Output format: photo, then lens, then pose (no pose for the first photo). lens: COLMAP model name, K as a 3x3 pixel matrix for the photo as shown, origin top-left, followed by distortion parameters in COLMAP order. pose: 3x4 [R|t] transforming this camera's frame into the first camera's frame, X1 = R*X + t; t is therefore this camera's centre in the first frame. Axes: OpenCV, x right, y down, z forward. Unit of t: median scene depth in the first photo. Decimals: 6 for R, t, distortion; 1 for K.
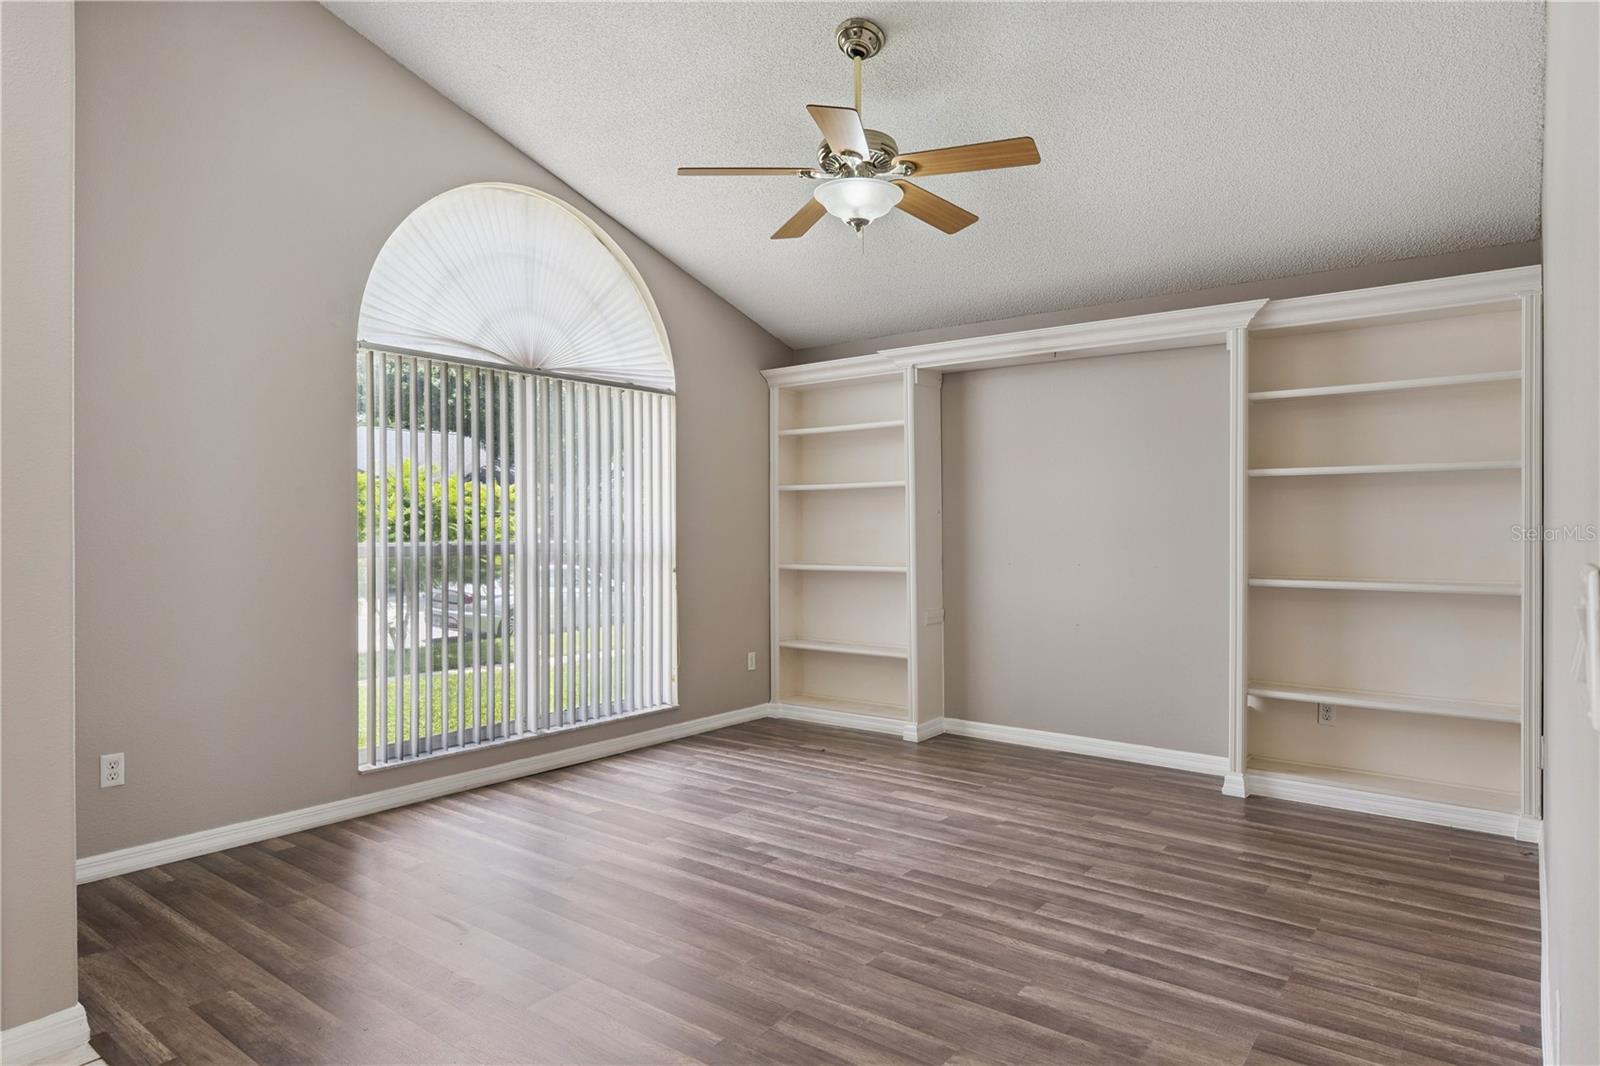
lens RADIAL K [[911.6, 0, 800.0], [0, 911.6, 533.0], [0, 0, 1]] dist [-0.003144, -0.000248]
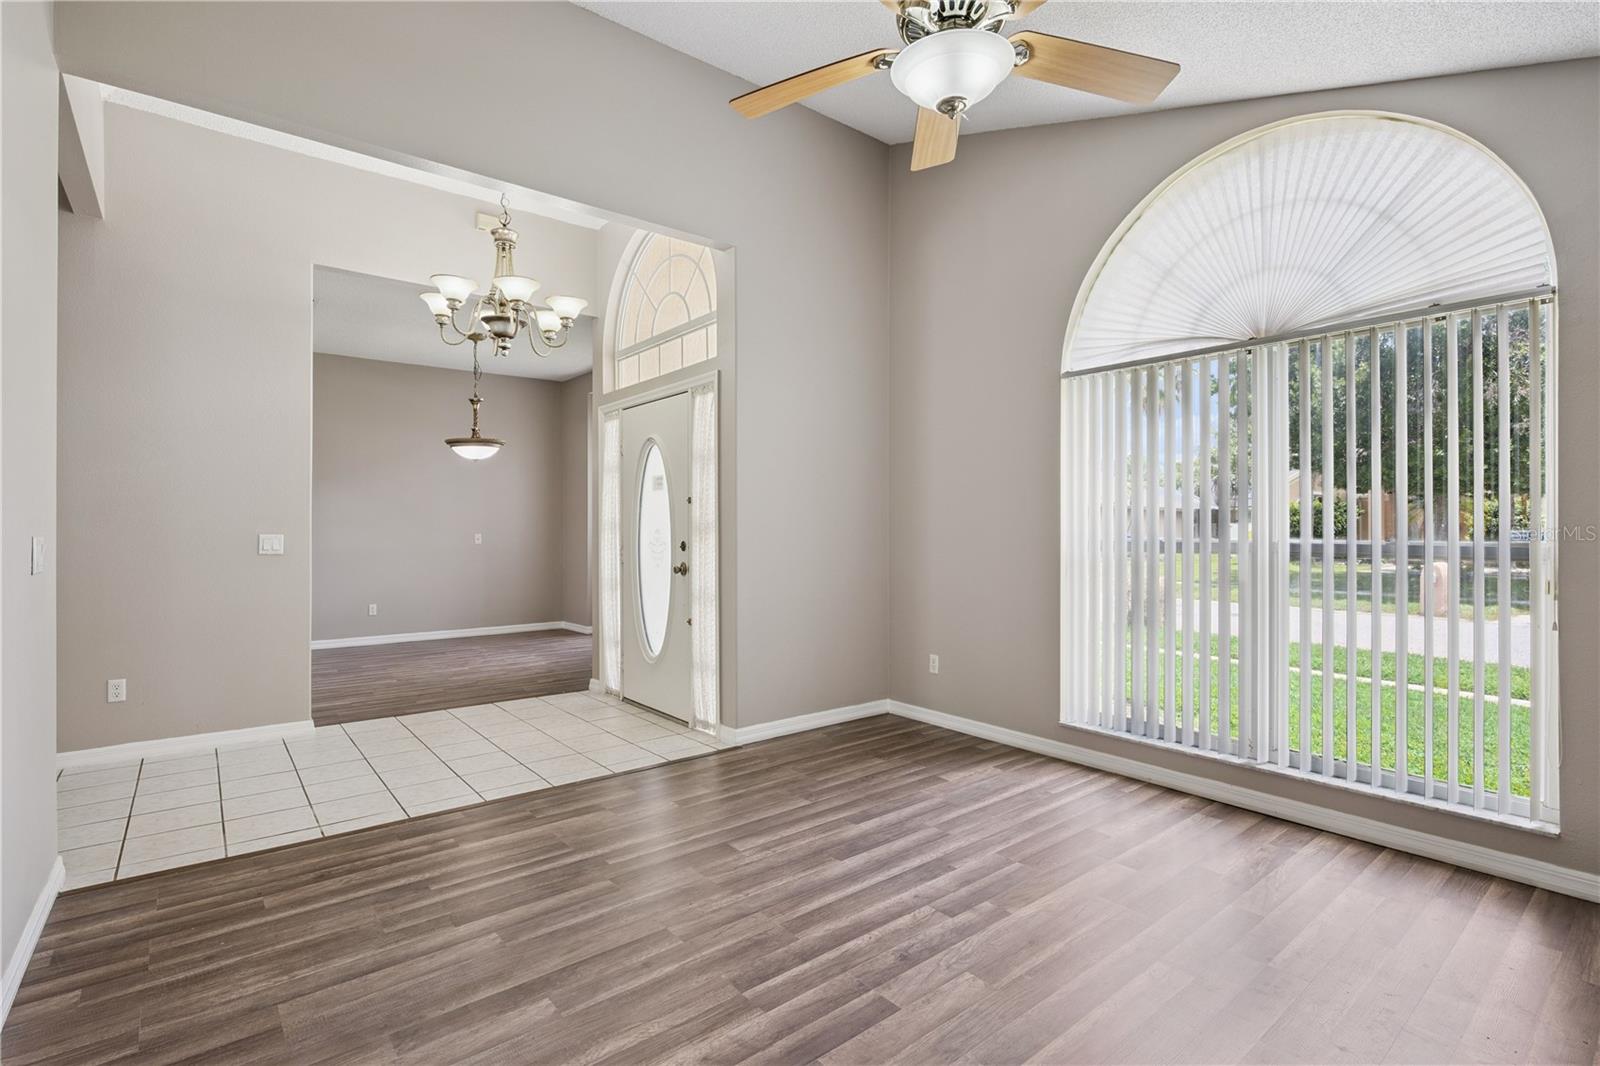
lens RADIAL K [[757.8, 0, 801.5], [0, 757.8, 524.6], [0, 0, 1]] dist [0.000203, -0.000279]
pose [[-0.222518, -0.003823, -0.974921, 0.708641], [-0.002006, 0.999992, -0.003463, -0.002636], [0.974926, 0.001185, -0.222524, 1.049068]]
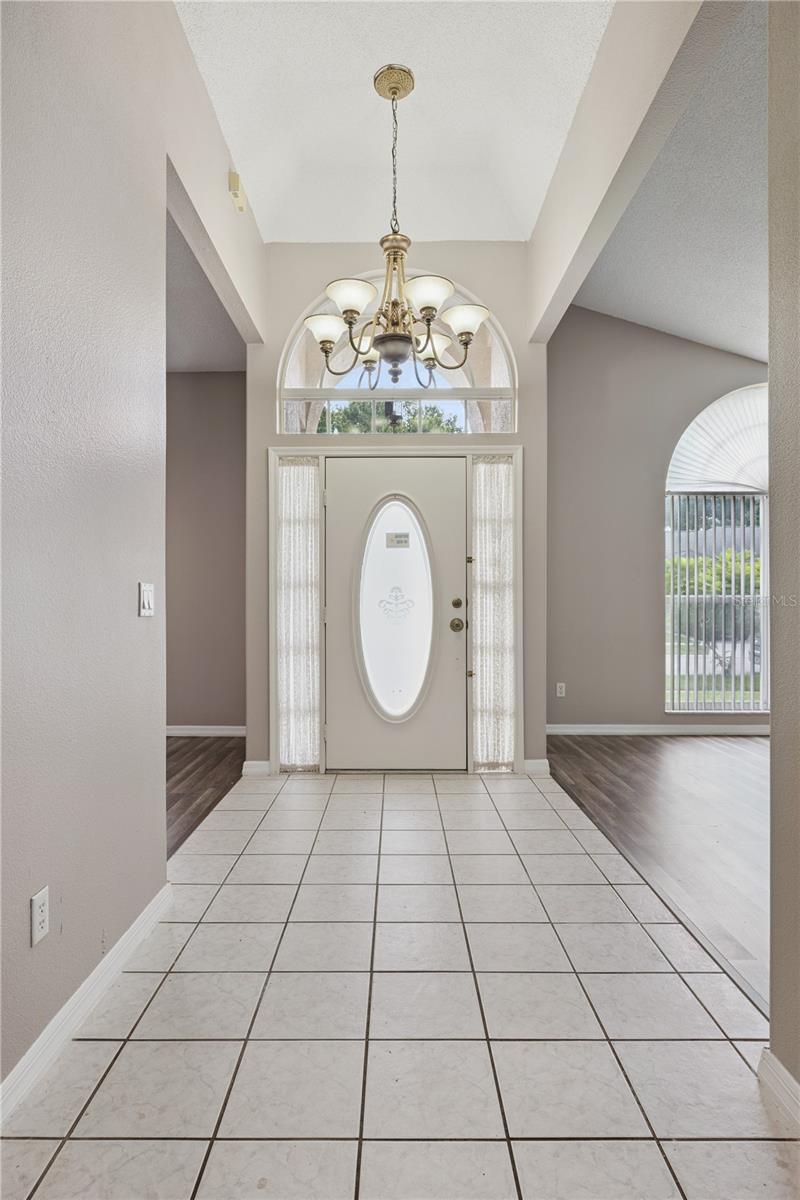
lens RADIAL K [[645.8, 0, 400.0], [0, 645.8, 600.0], [0, 0, 1]] dist [0.003308, -0.000098]
pose [[0.613736, -0.000093, -0.789512, 0.307192], [-0.002263, 0.999996, -0.001877, 0.029891], [0.789508, 0.002938, 0.613733, -0.354066]]
